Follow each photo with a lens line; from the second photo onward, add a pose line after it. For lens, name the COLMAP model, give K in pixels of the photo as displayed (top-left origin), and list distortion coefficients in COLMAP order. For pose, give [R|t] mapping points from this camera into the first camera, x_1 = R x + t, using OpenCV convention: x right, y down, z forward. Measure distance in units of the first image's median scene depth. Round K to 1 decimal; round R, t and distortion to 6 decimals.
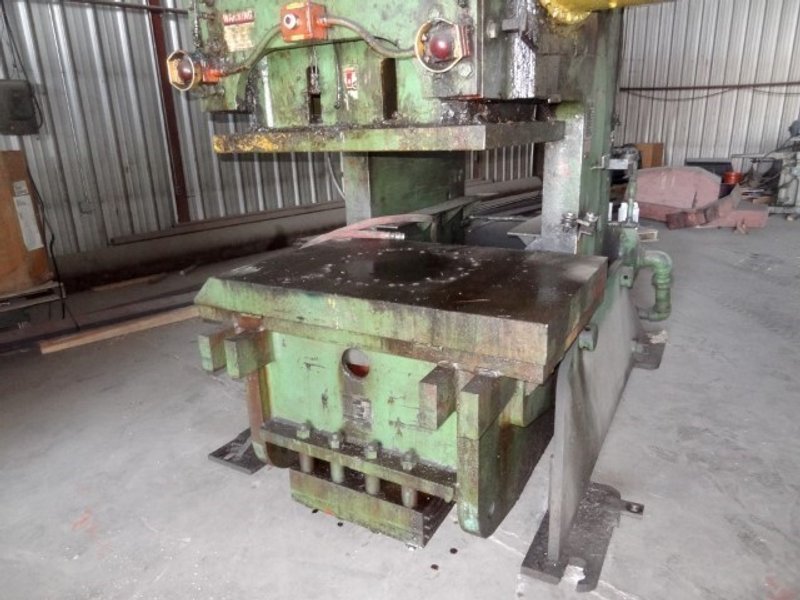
lens RADIAL K [[558.1, 0, 400.0], [0, 558.1, 300.0], [0, 0, 1]] dist [-0.000703, -0.002540]
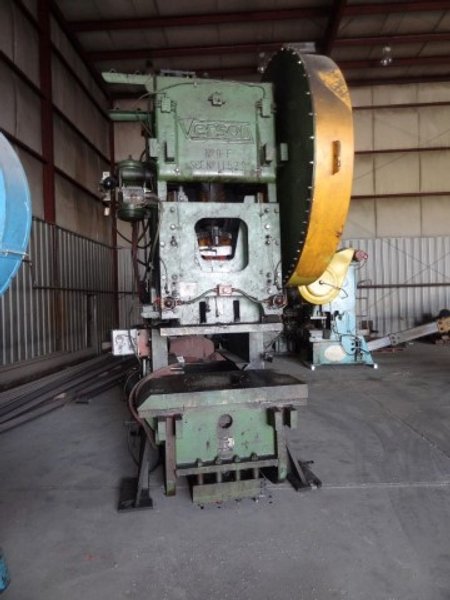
lens RADIAL K [[418.6, 0, 225.0], [0, 418.6, 300.0], [0, 0, 1]] dist [-0.000703, -0.002540]
pose [[0.772937, 0.012719, 0.634355, -1.181341], [0.195172, 0.946556, -0.256788, 0.082664], [-0.603719, 0.322290, 0.729145, -0.433833]]
